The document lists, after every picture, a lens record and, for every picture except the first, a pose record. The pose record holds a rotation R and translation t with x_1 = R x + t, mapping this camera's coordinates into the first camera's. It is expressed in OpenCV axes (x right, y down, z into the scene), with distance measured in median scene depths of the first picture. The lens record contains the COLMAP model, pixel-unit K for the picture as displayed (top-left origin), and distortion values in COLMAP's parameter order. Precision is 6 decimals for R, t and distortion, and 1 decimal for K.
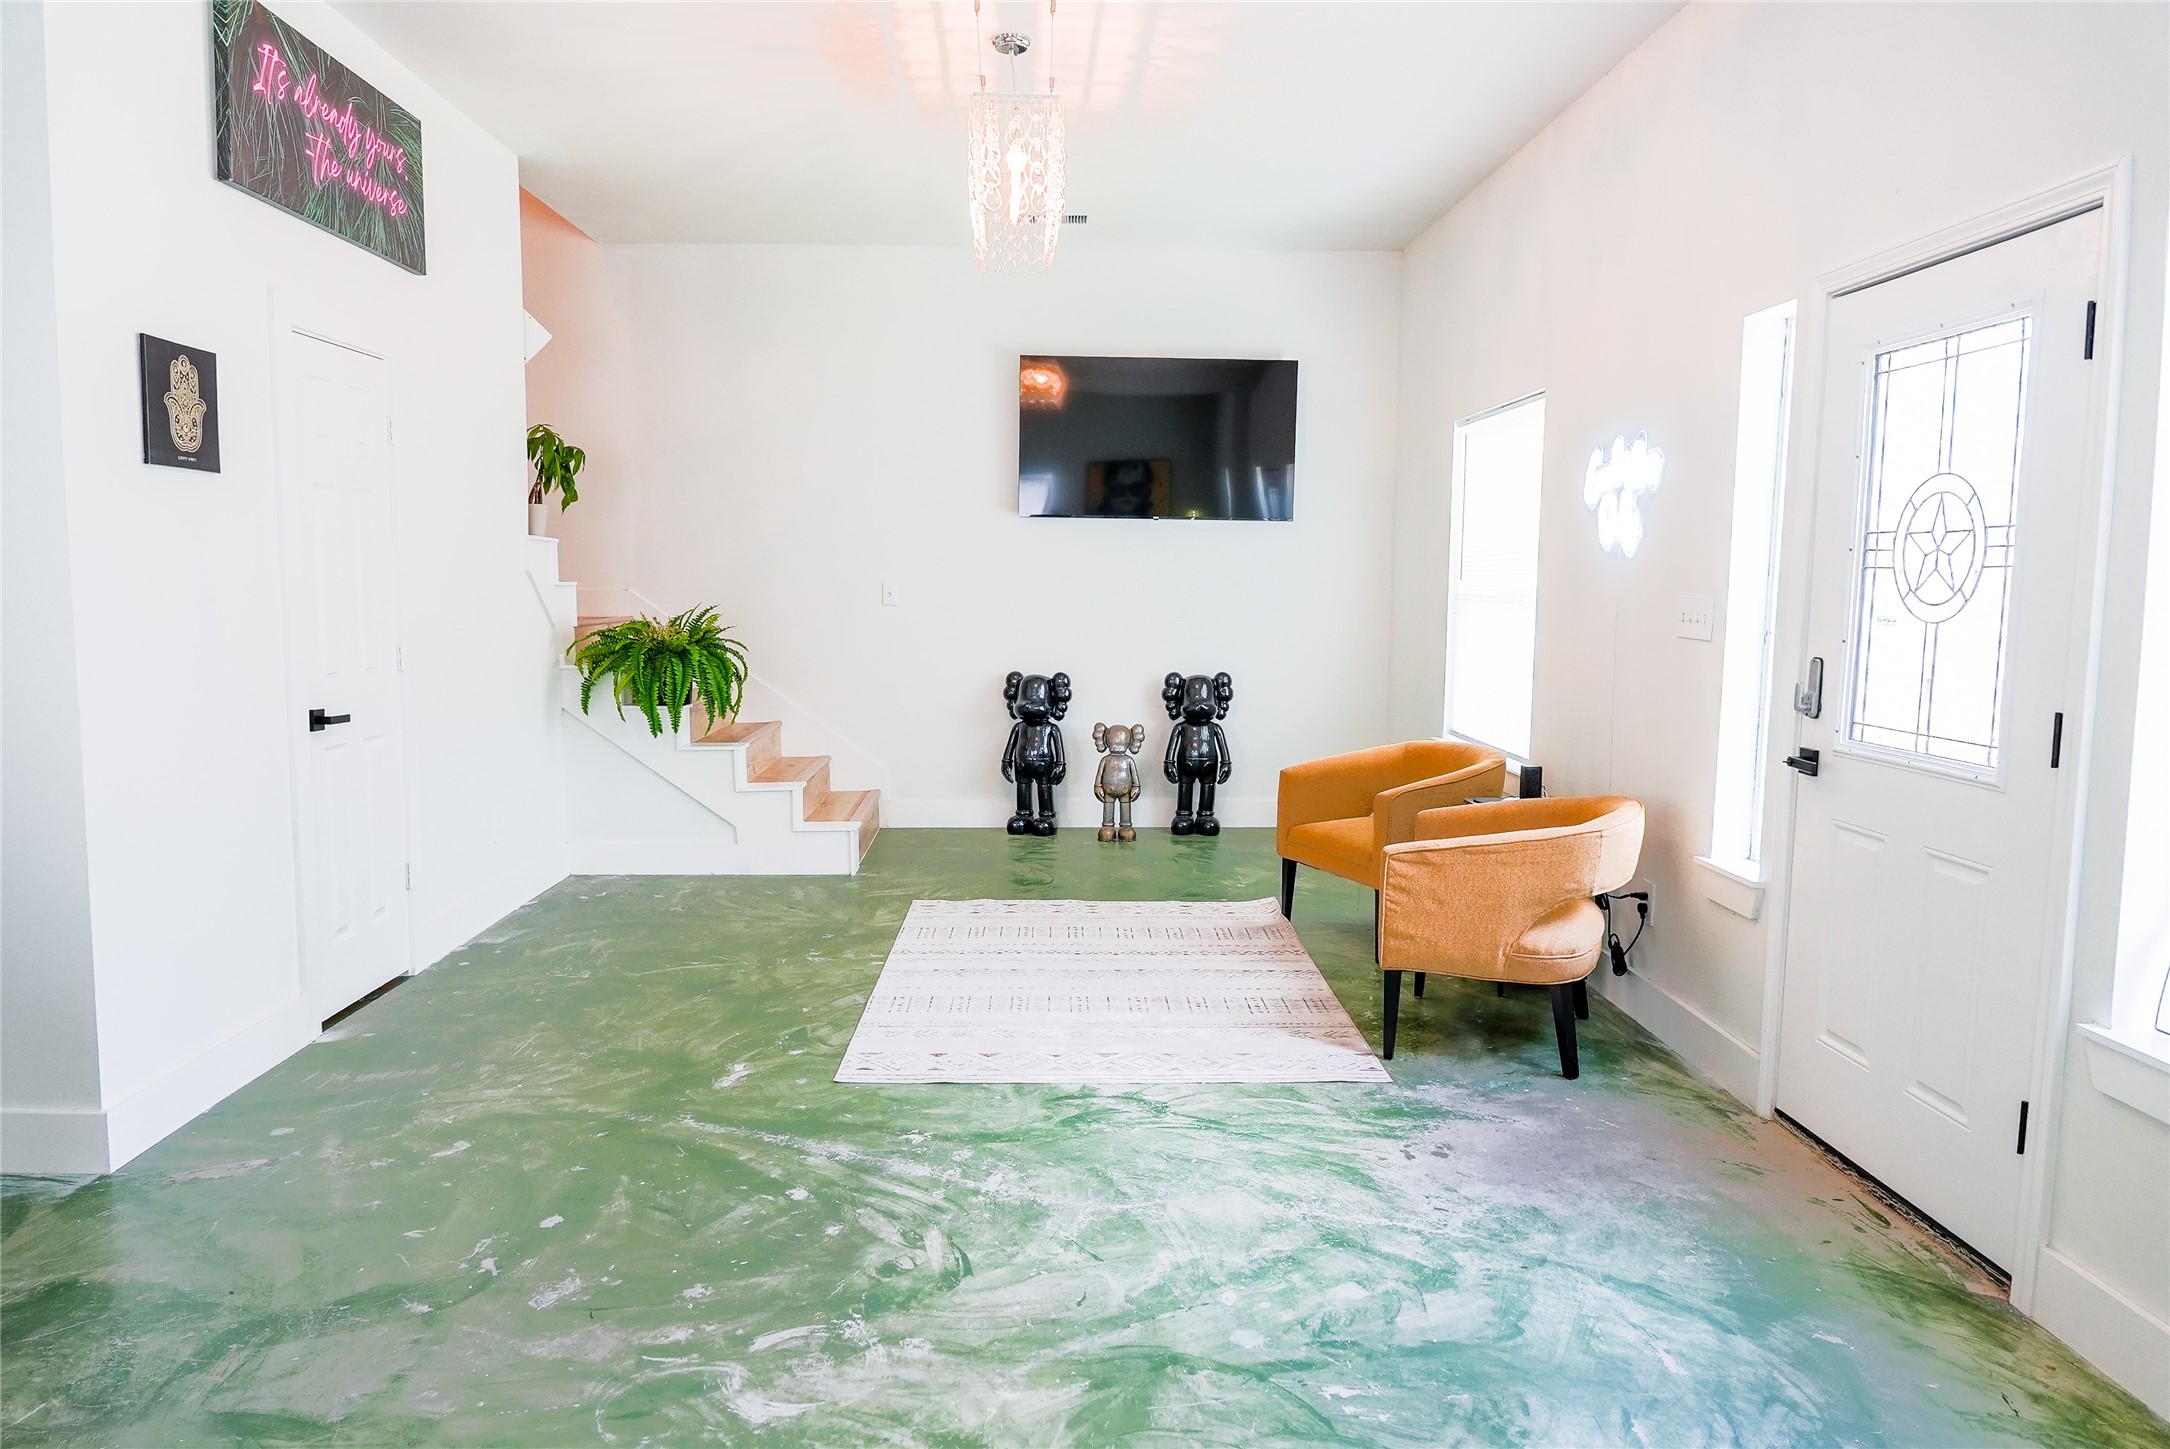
lens RADIAL K [[1424.8, 0, 1085.0], [0, 1424.8, 724.5], [0, 0, 1]] dist [0.008289, -0.022597]
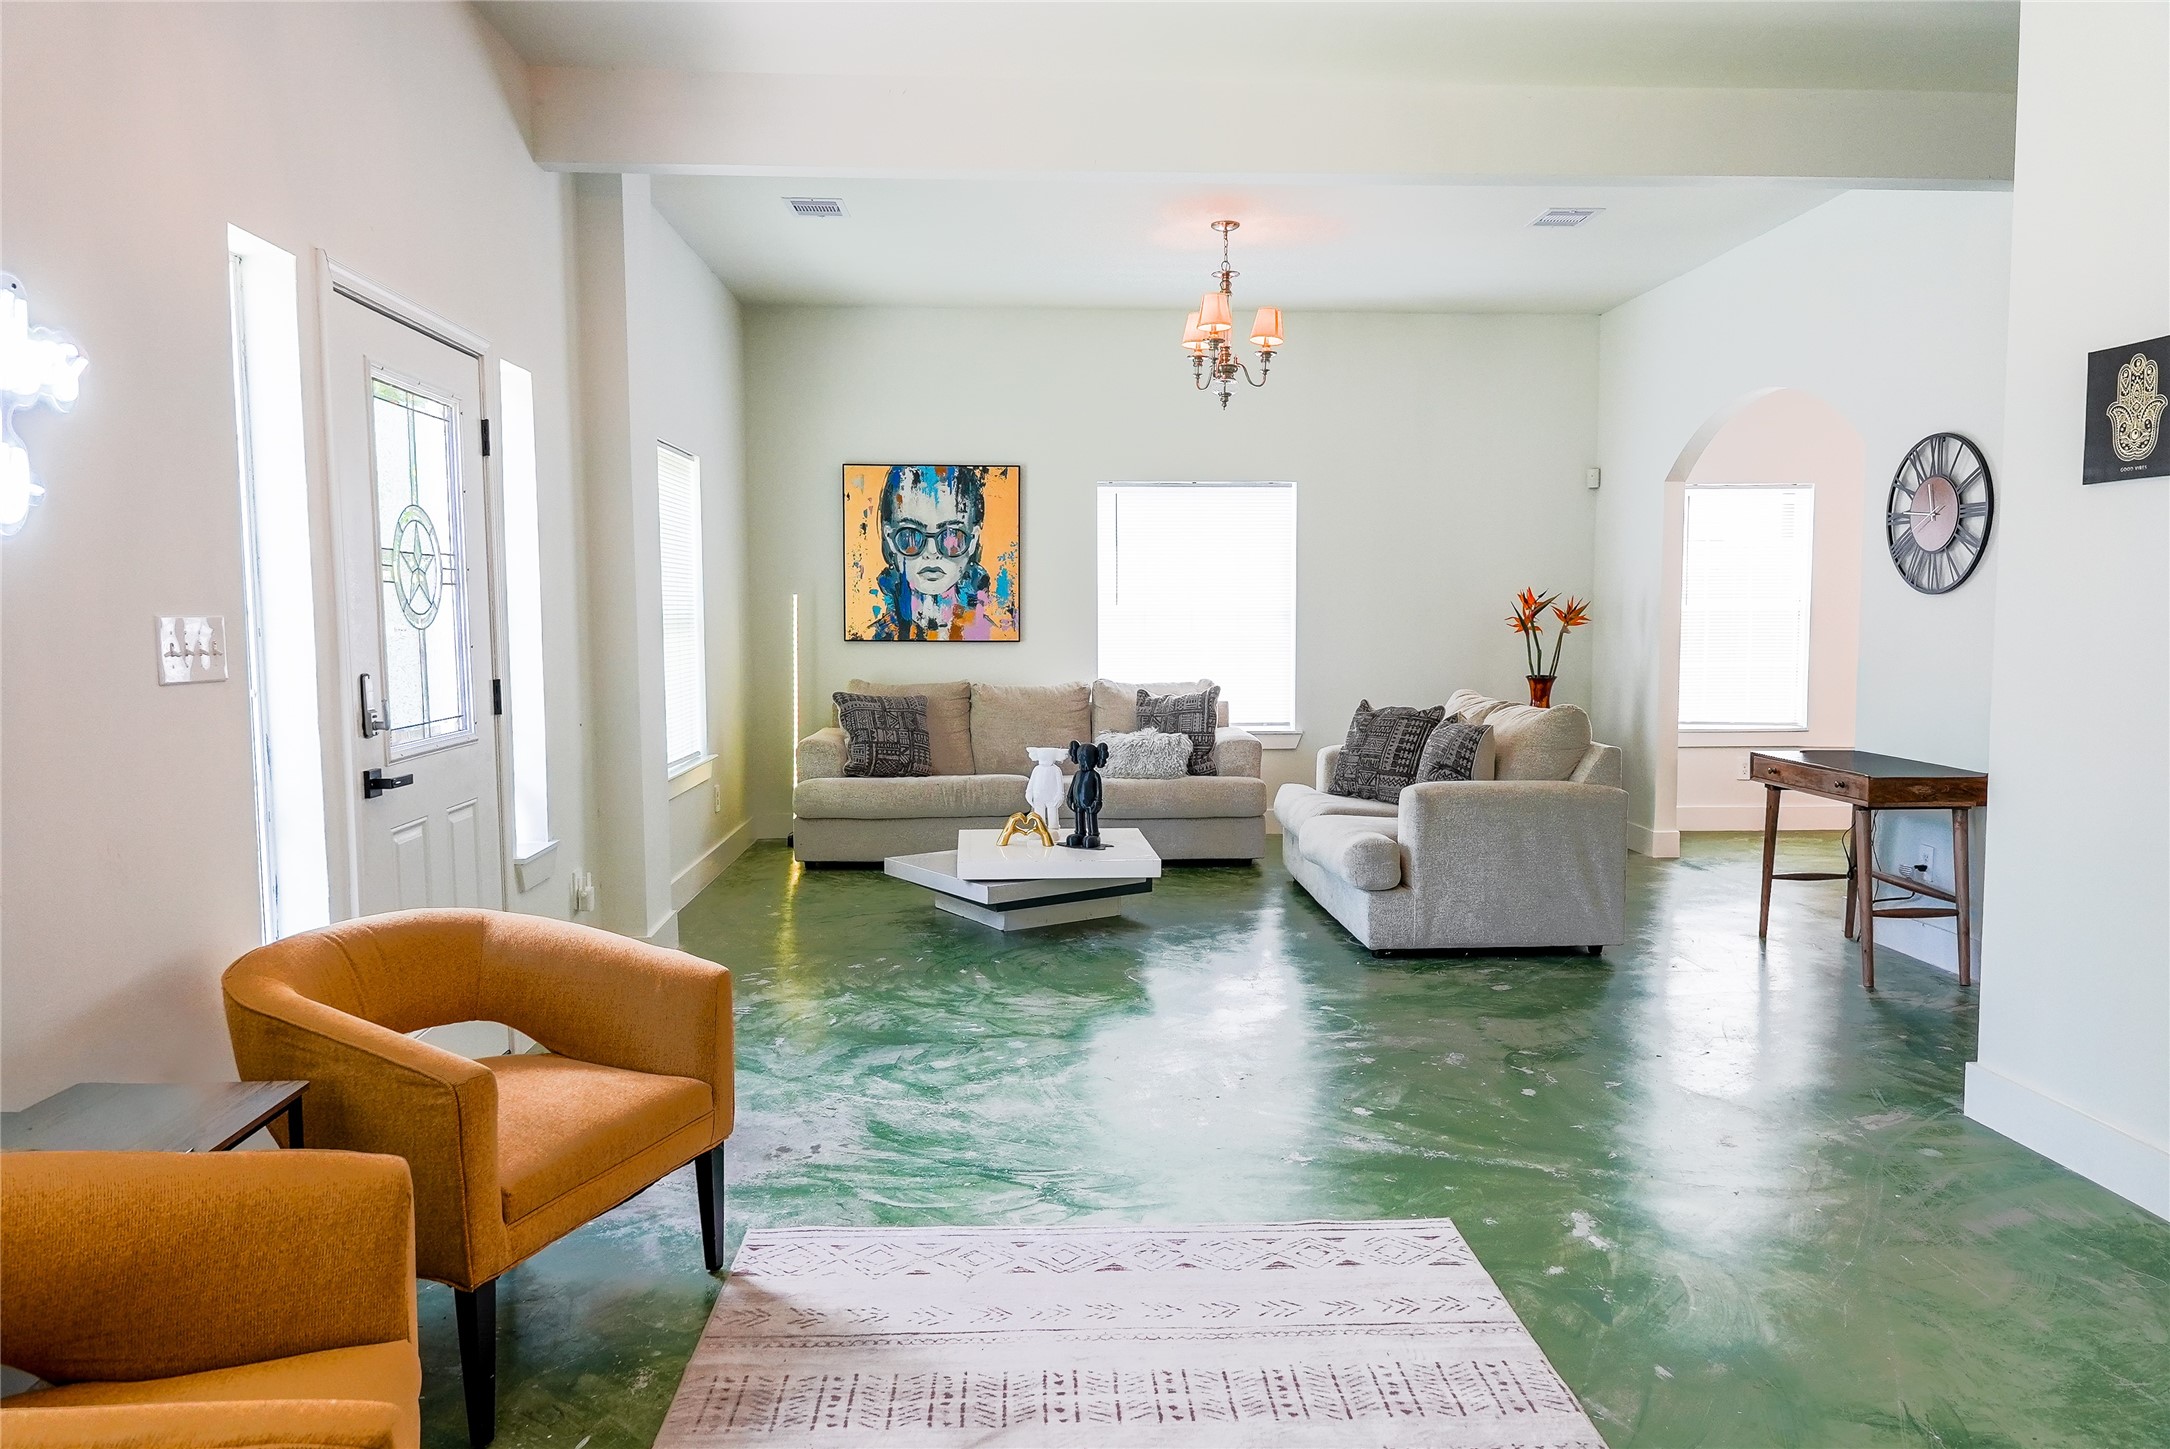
lens RADIAL K [[1424.8, 0, 1085.0], [0, 1424.8, 724.5], [0, 0, 1]] dist [0.008289, -0.022597]
pose [[-0.999741, -0.003791, -0.022419, 0.056163], [-0.007829, 0.983104, 0.182883, -0.197177], [0.021347, 0.183011, -0.982879, 2.008150]]
